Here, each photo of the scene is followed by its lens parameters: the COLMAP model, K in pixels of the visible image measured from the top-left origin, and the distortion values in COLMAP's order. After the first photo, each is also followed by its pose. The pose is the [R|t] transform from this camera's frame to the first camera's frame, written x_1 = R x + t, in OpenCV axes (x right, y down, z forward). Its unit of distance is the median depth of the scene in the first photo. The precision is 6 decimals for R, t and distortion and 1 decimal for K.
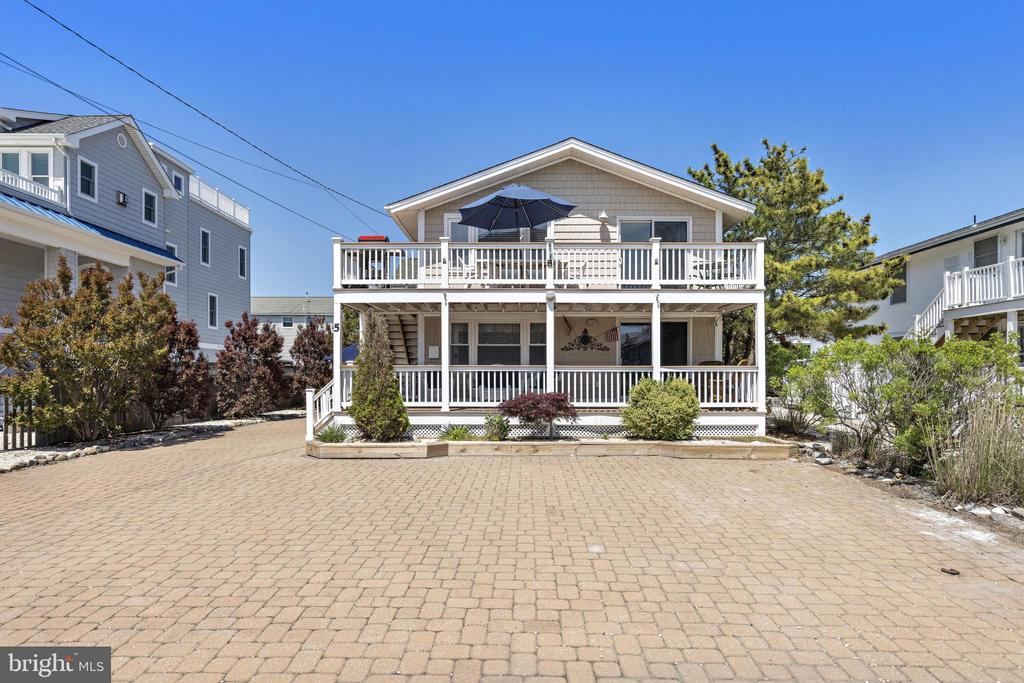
lens RADIAL K [[576.3, 0, 502.5], [0, 576.3, 373.5], [0, 0, 1]] dist [0.004071, 0.000151]
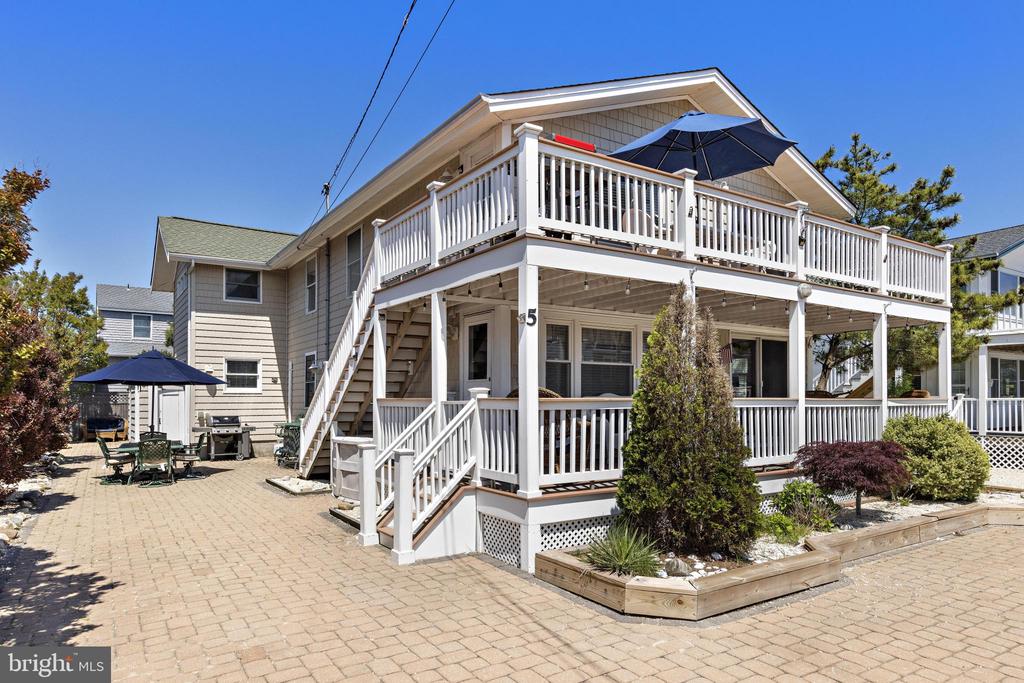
lens RADIAL K [[642.5, 0, 527.7], [0, 642.5, 394.4], [0, 0, 1]] dist [0.000955, 0.000244]
pose [[0.820598, -0.000968, 0.571506, -0.583353], [0.005884, 0.999960, -0.006755, -0.014108], [-0.571476, 0.008906, 0.820570, 0.572276]]
